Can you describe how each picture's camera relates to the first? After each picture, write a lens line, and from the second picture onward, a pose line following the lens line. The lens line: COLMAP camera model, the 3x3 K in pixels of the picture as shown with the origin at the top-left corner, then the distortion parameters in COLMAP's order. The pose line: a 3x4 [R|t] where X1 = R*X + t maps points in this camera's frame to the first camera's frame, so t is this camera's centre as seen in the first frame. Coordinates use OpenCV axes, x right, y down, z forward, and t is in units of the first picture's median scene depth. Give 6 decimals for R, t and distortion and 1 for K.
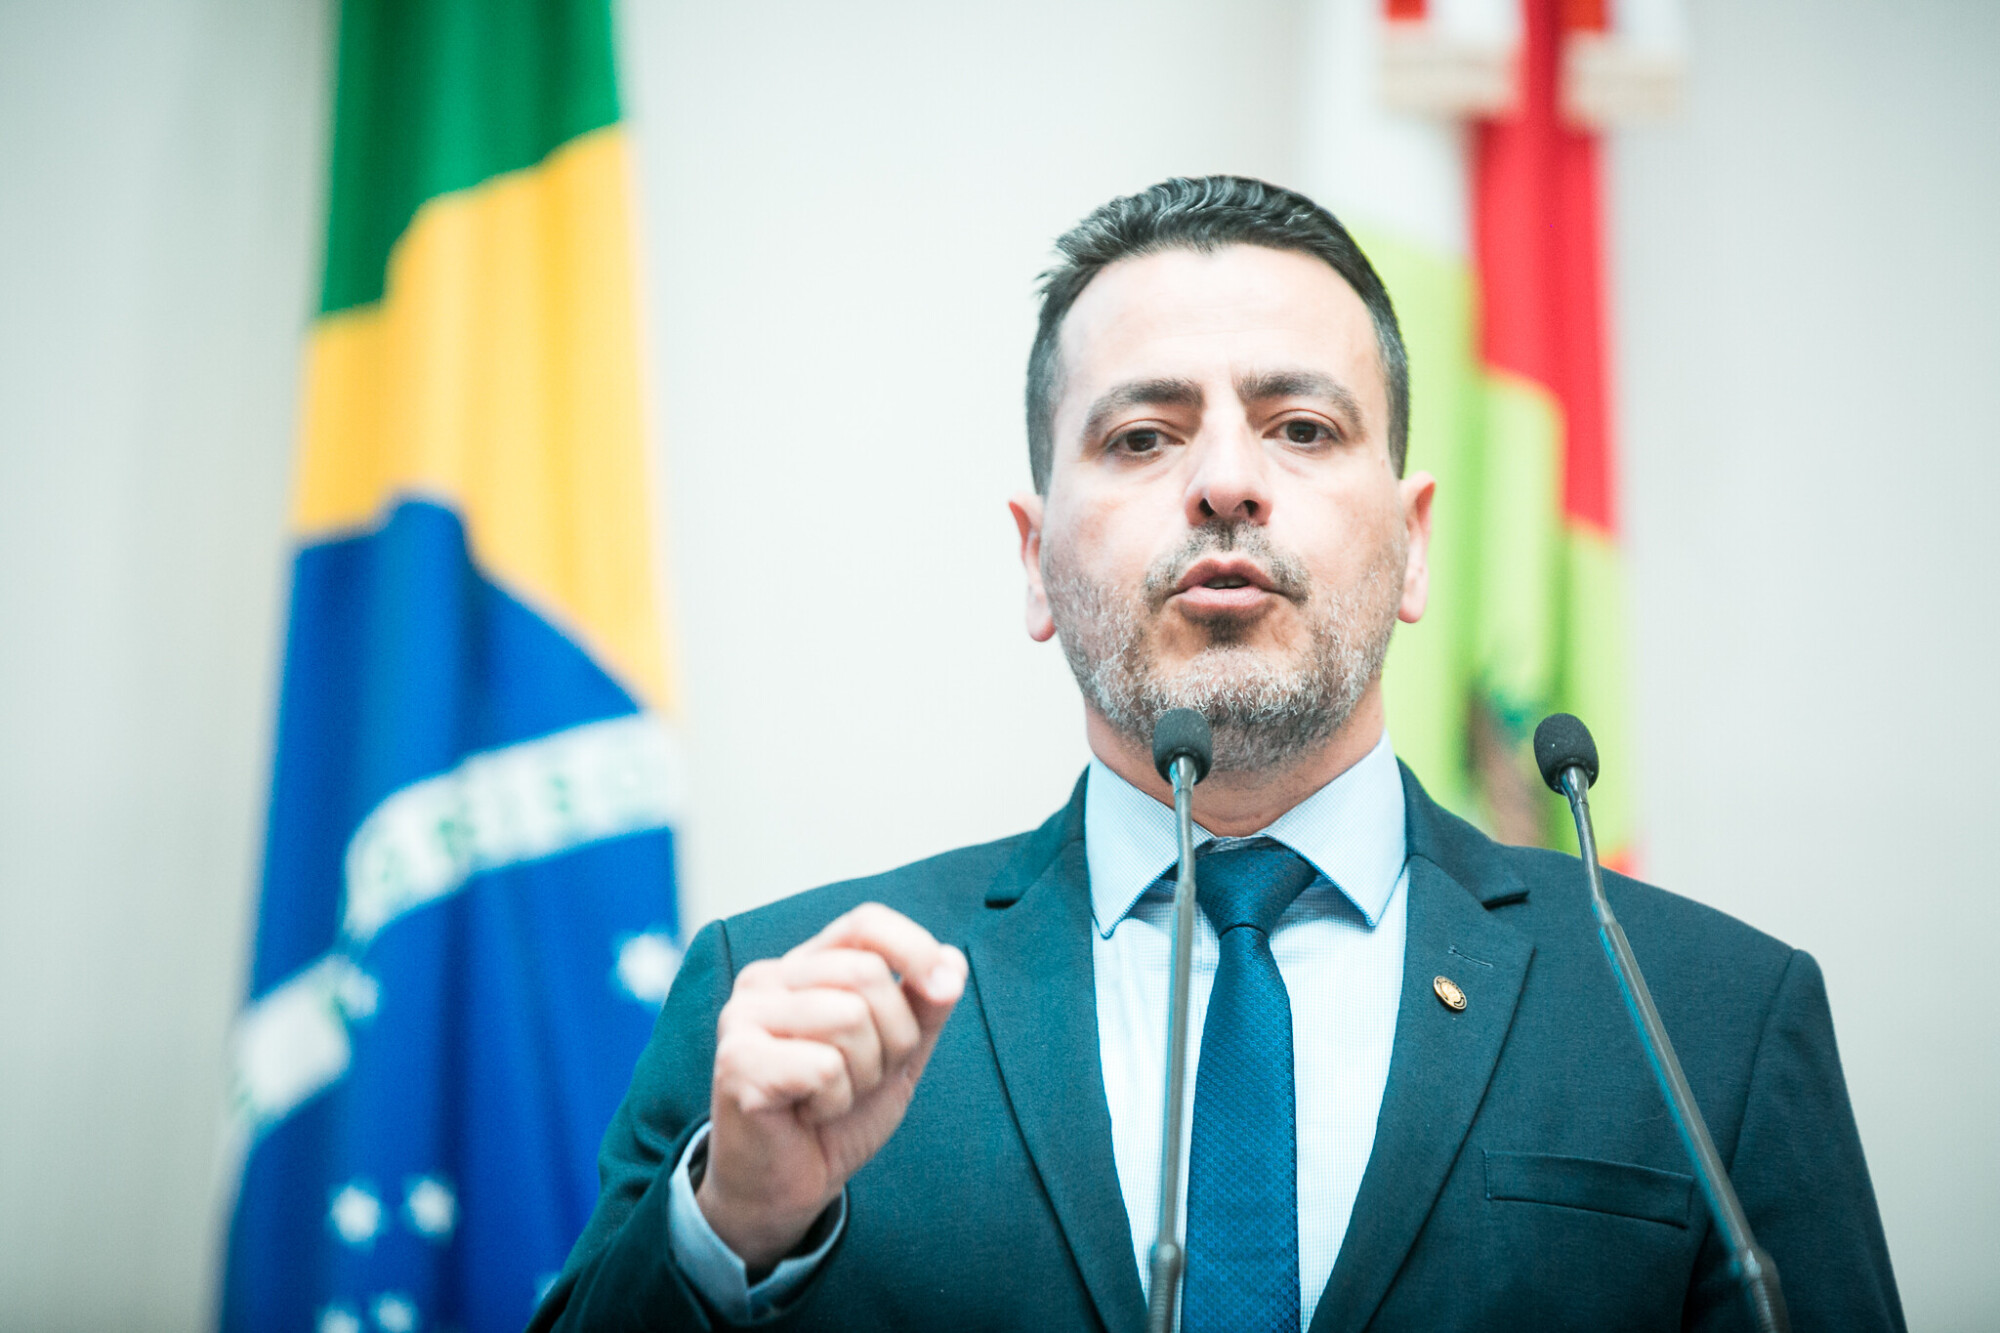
lens RADIAL K [[12089.3, 0, 961.0], [0, 12089.3, 689.4], [0, 0, 1]] dist [2.682734, 0.000000]
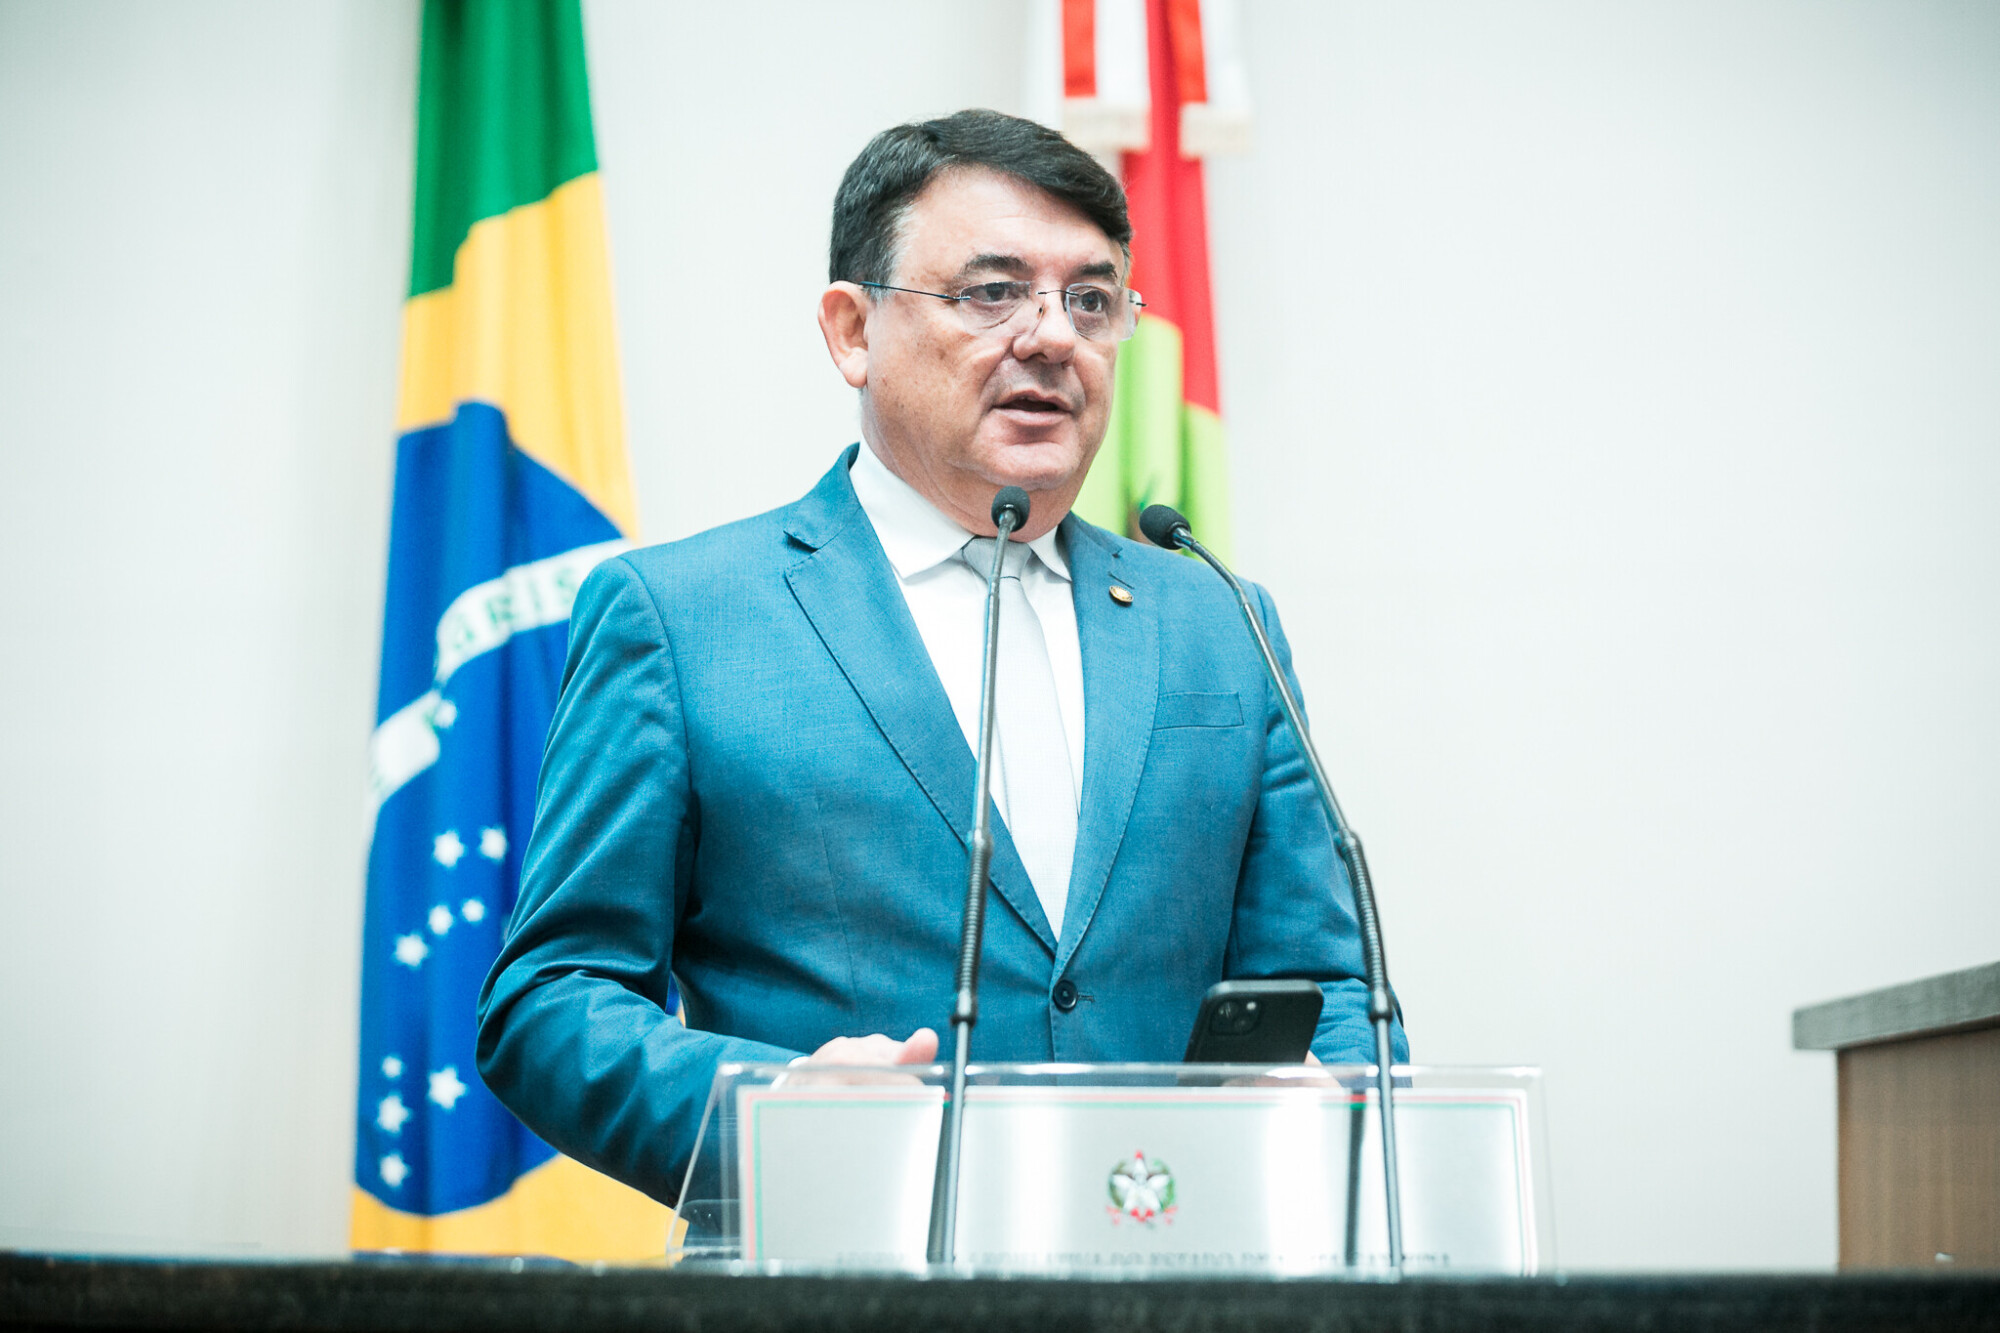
lens RADIAL K [[6702.3, 0, 913.9], [0, 6702.3, 692.7], [0, 0, 1]] dist [0.211239, 0.000000]
pose [[0.999433, -0.025444, 0.022051, -0.007073], [0.025035, 0.999513, 0.018625, 0.007247], [-0.022514, -0.018062, 0.999583, 0.112143]]
